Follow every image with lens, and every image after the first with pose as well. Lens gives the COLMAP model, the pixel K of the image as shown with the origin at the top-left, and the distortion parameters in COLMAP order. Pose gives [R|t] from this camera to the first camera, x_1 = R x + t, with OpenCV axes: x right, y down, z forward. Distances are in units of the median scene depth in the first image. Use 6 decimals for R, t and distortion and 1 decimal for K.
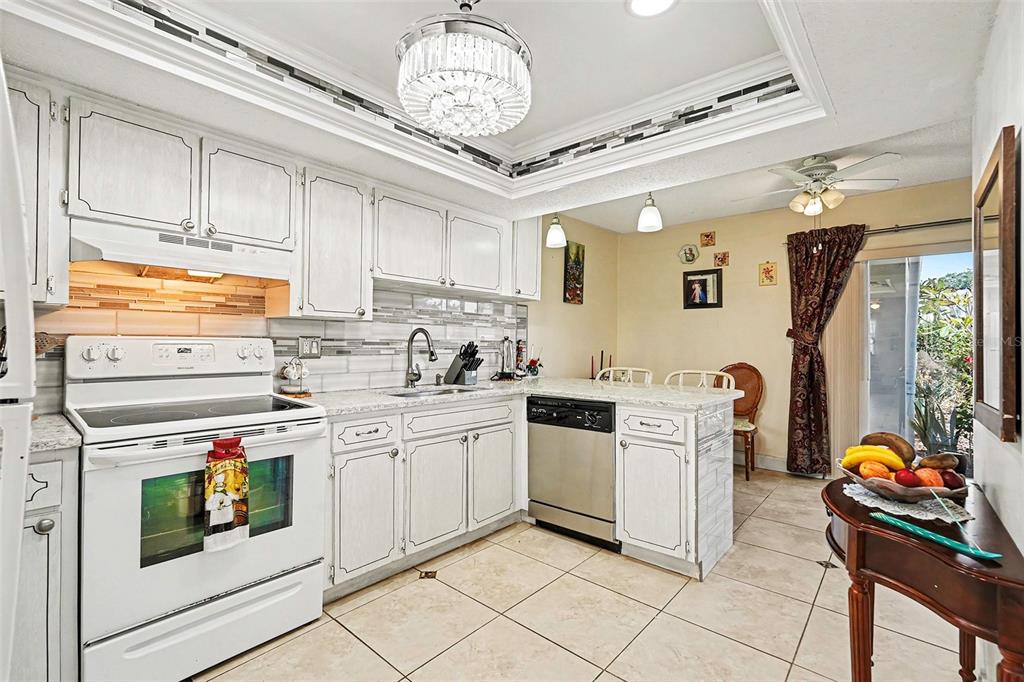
lens RADIAL K [[455.6, 0, 512.0], [0, 455.6, 341.0], [0, 0, 1]] dist [-0.001682, 0.000179]
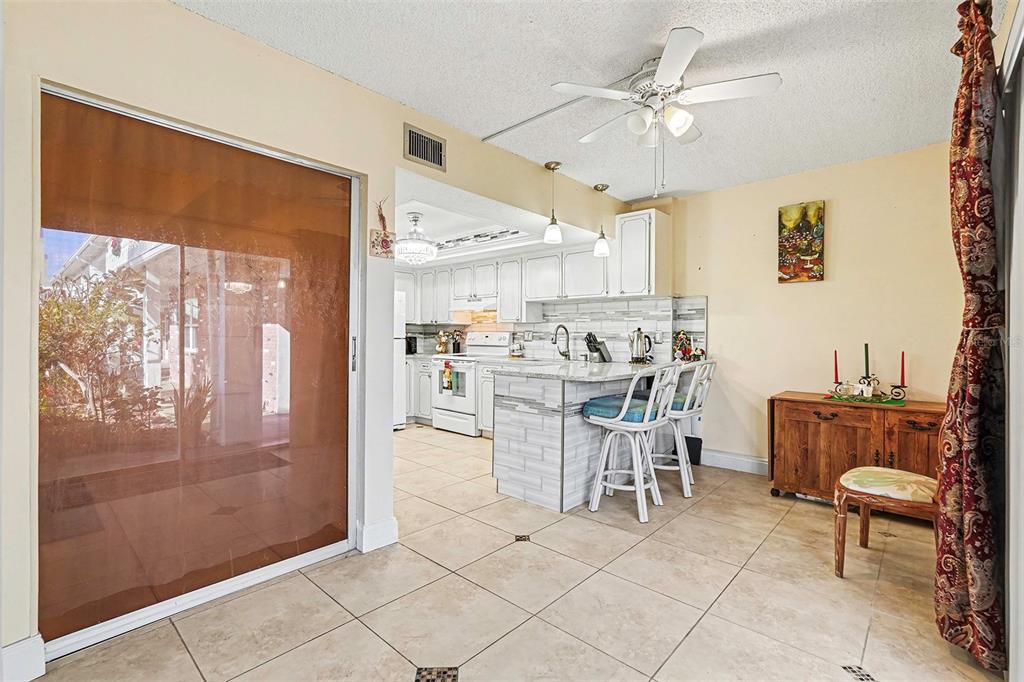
lens RADIAL K [[455.6, 0, 512.0], [0, 455.6, 341.0], [0, 0, 1]] dist [-0.001682, 0.000179]
pose [[-0.019422, -0.001000, -0.999811, 1.473911], [-0.005661, 0.999984, -0.000890, 0.033966], [0.999795, 0.005643, -0.019428, 0.842365]]
